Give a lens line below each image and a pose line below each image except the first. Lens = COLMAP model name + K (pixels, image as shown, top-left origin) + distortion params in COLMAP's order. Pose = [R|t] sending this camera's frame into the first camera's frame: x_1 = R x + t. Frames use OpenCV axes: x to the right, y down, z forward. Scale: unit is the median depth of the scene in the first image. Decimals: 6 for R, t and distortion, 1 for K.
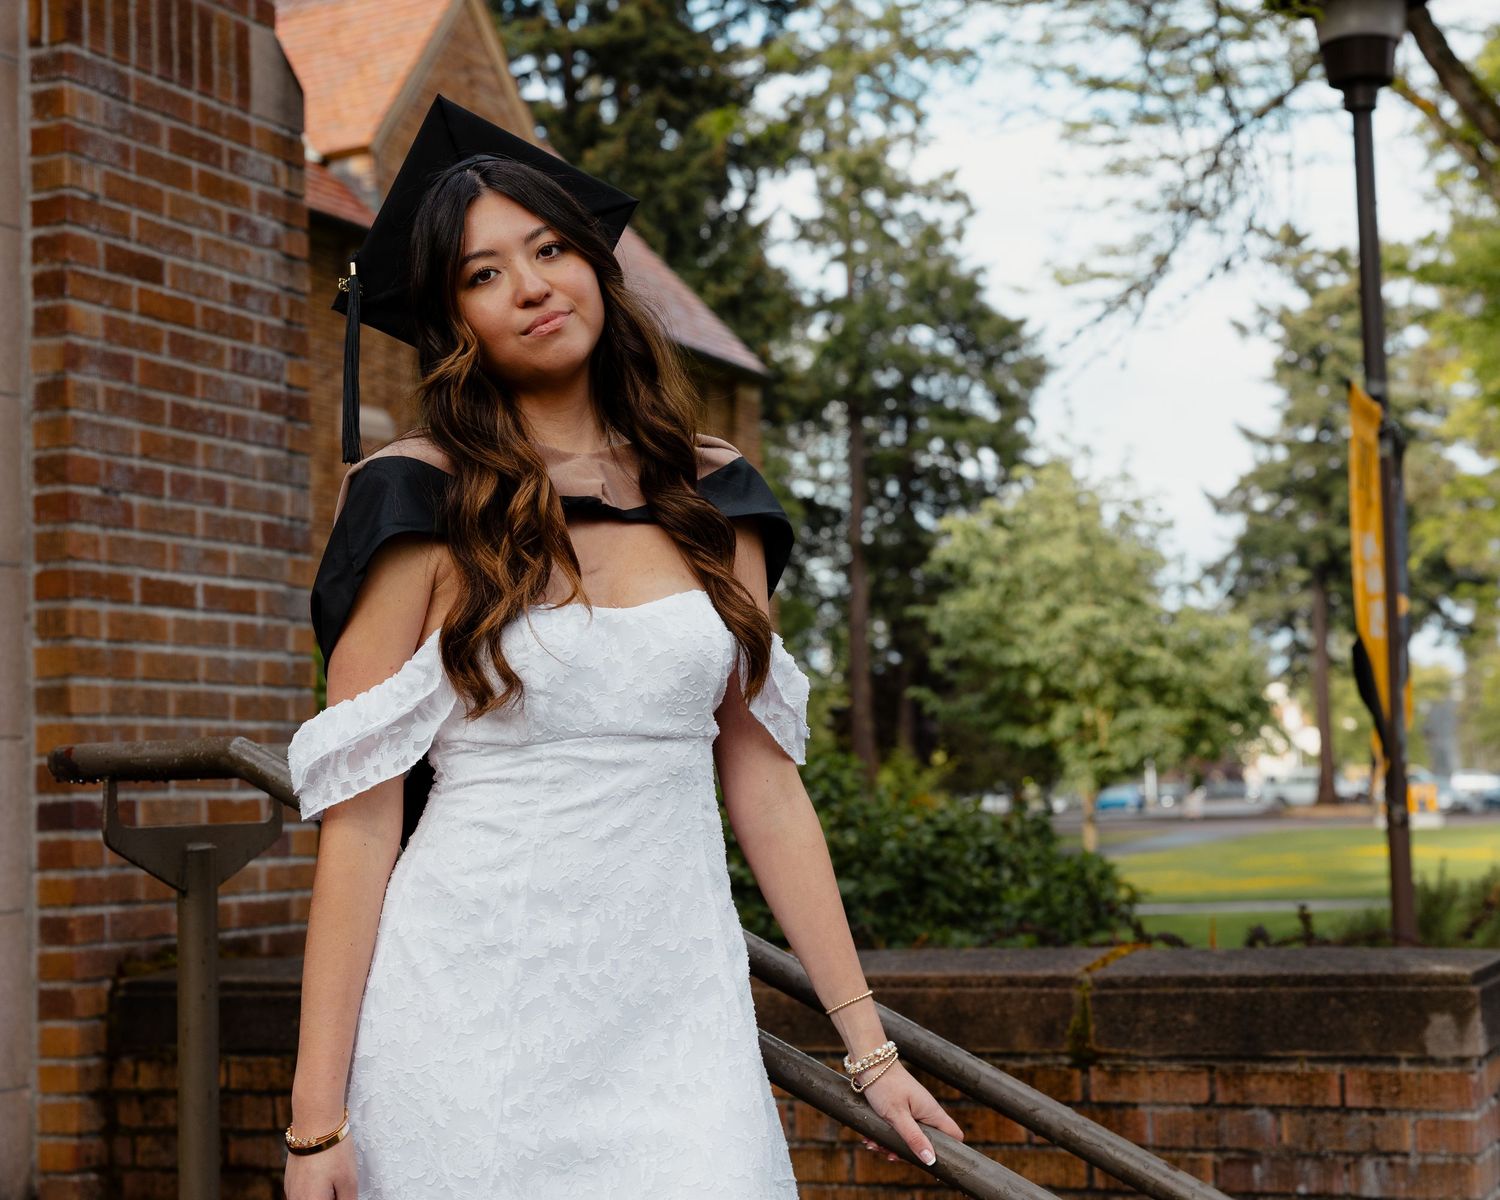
lens RADIAL K [[3130.1, 0, 752.9], [0, 3130.1, 676.7], [0, 0, 1]] dist [-0.002442, 0.031829]
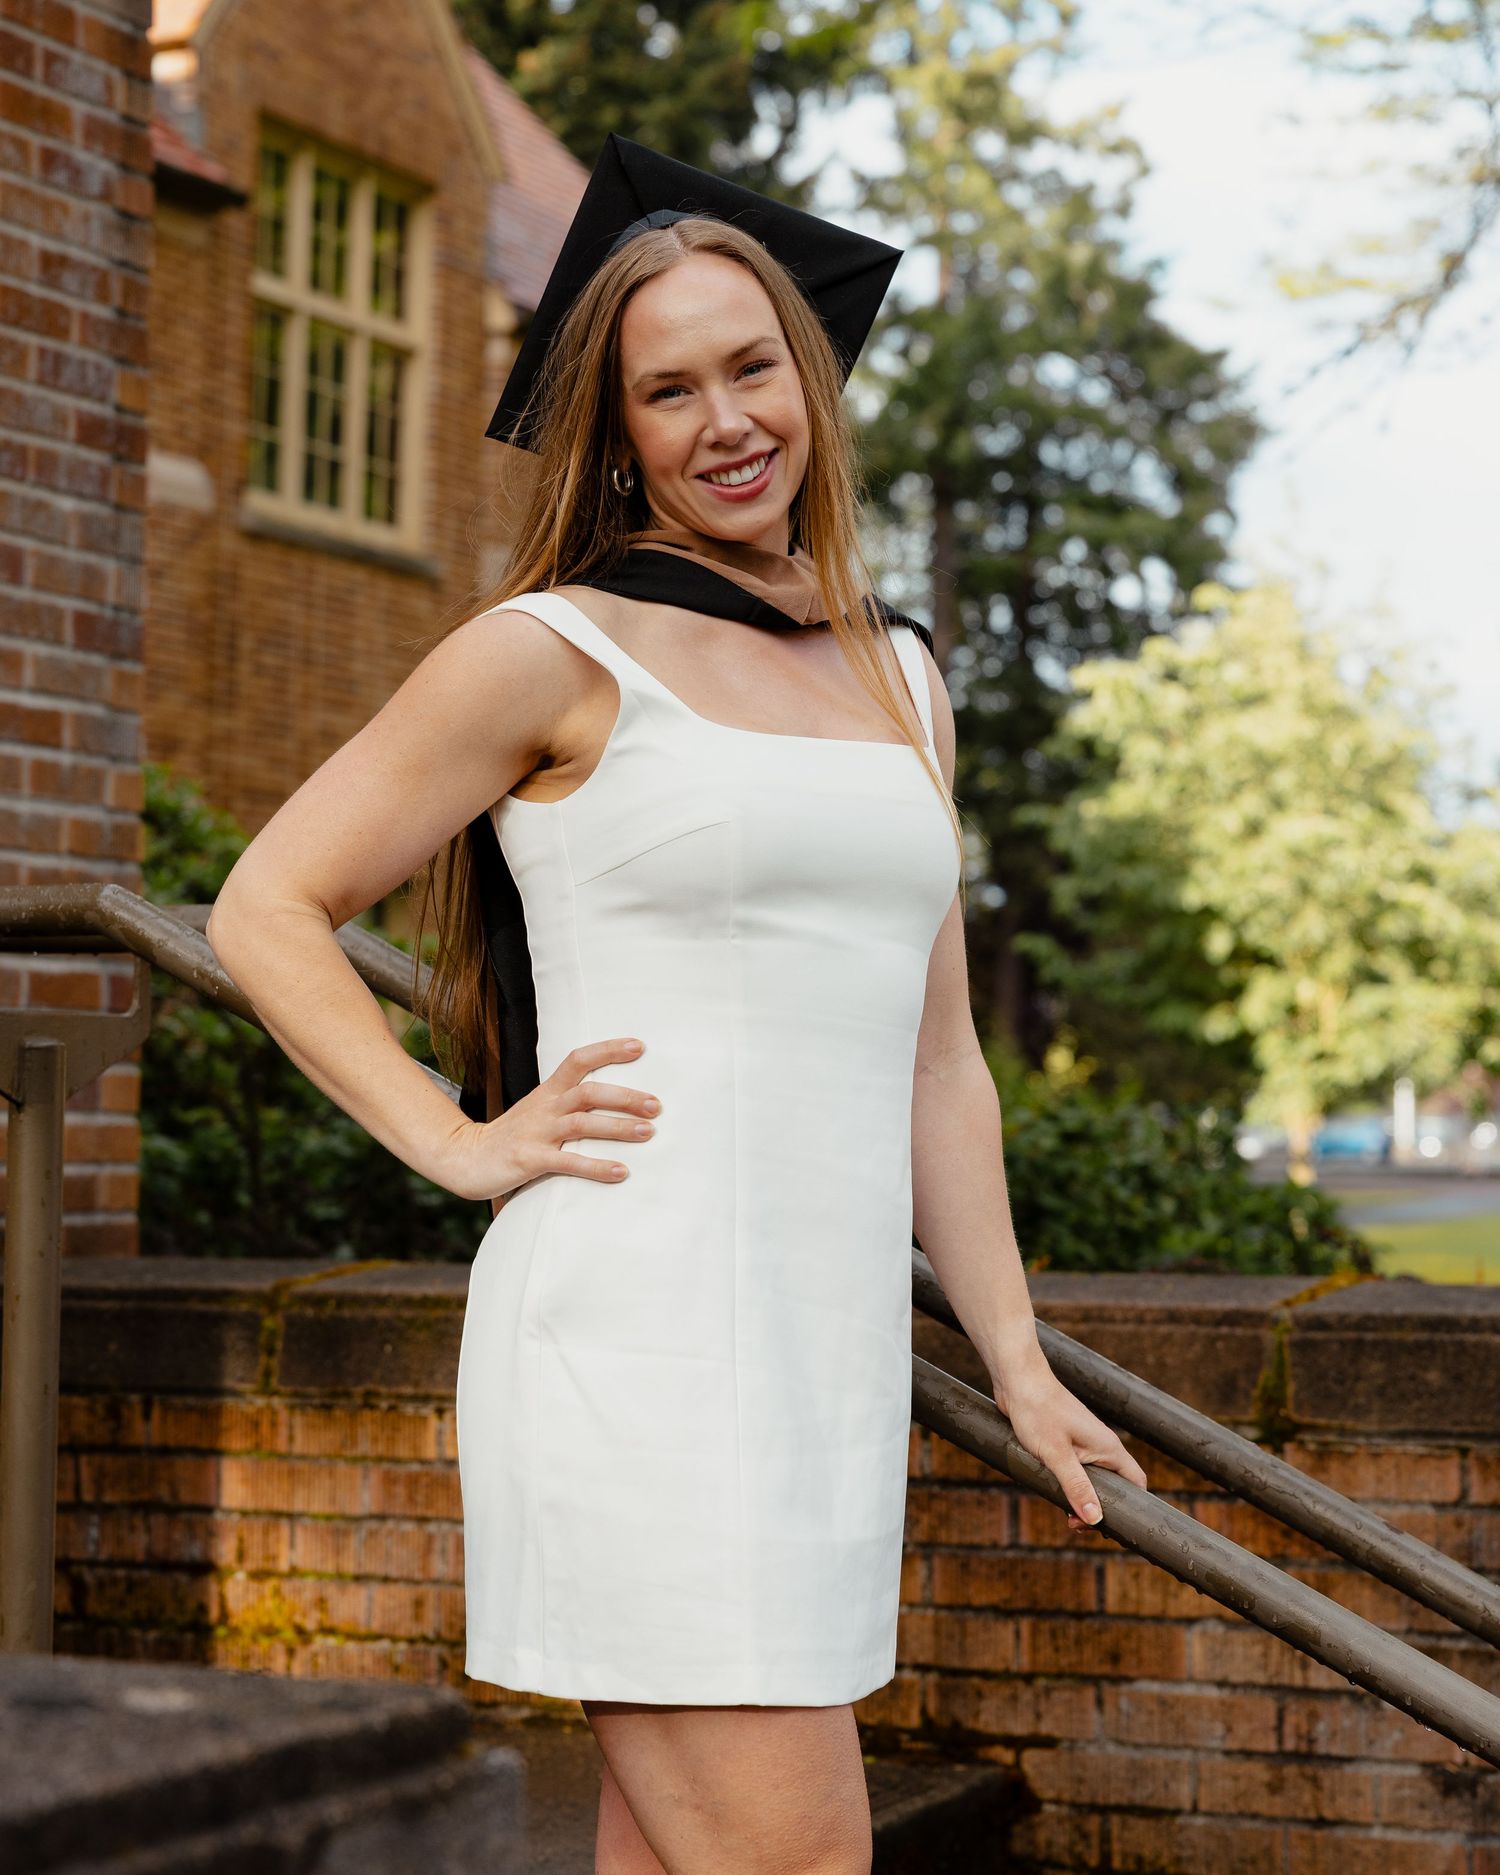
lens RADIAL K [[3650.5, 0, 792.0], [0, 3650.5, 781.6], [0, 0, 1]] dist [0.021150, -0.025855]
pose [[0.998923, 0.035603, -0.029770, 0.020986], [-0.035175, 0.999272, 0.014779, -0.029957], [0.030275, -0.013716, 0.999448, 0.225140]]
